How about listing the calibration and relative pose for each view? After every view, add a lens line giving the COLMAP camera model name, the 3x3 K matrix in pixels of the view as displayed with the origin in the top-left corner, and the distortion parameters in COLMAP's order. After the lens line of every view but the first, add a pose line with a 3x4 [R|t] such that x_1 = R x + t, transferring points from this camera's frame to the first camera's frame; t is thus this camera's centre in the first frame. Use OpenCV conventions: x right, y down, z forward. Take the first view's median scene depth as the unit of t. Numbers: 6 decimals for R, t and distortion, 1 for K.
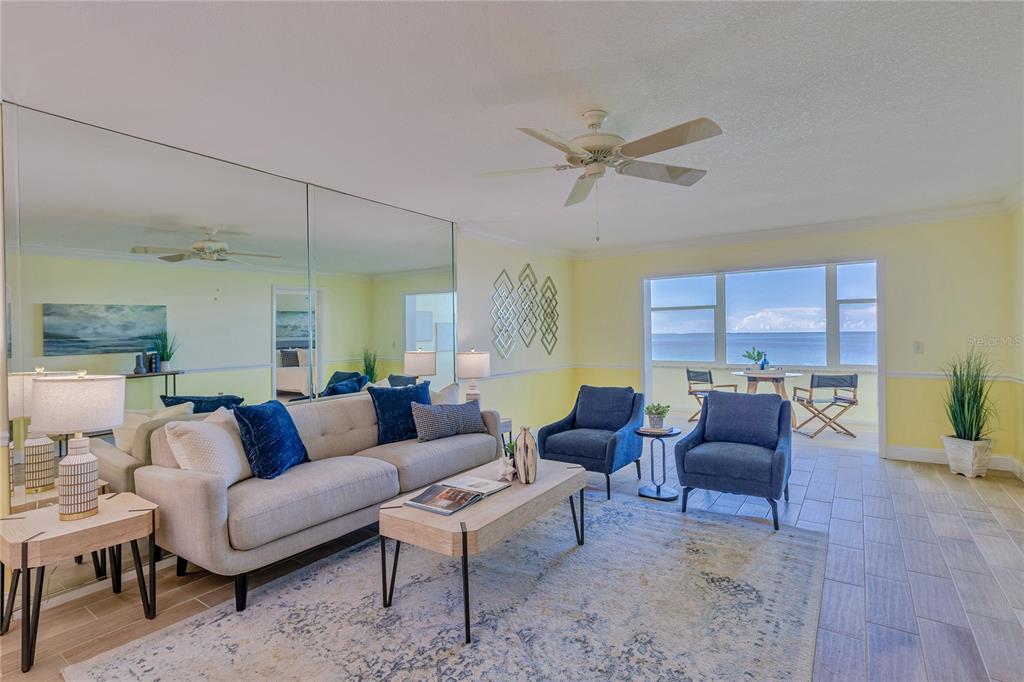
lens RADIAL K [[485.7, 0, 531.8], [0, 485.7, 336.8], [0, 0, 1]] dist [0.001131, -0.000486]
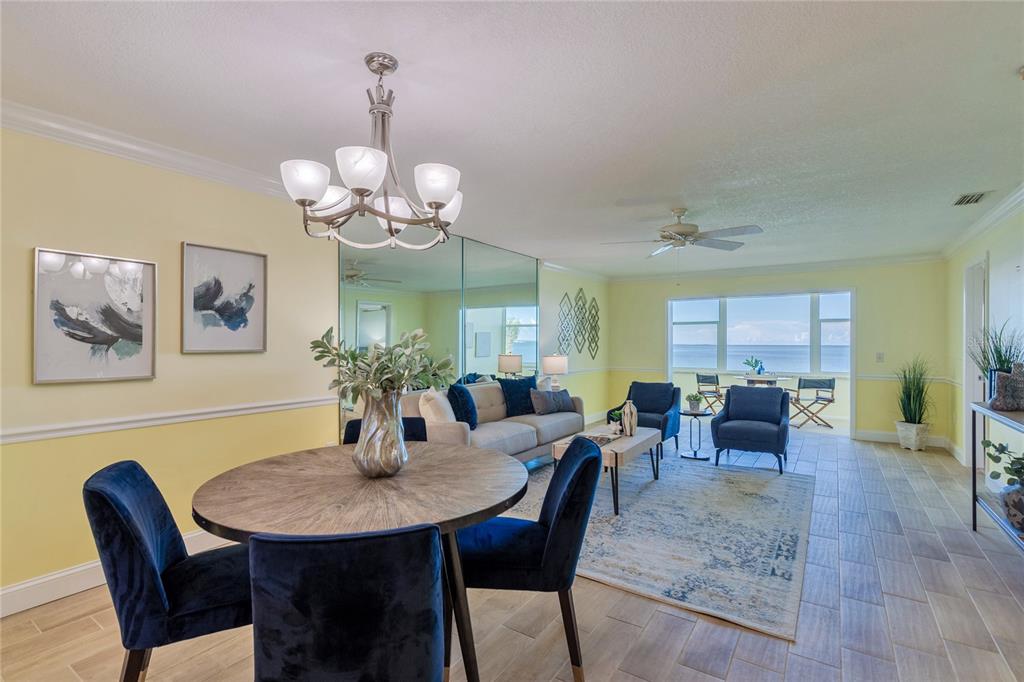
lens RADIAL K [[482.3, 0, 510.6], [0, 482.3, 344.6], [0, 0, 1]] dist [-0.010667, 0.000489]
pose [[0.999874, 0.015571, -0.002947, -0.258482], [-0.015576, 0.999877, -0.001667, 0.005342], [0.002921, 0.001713, 0.999994, -0.380054]]
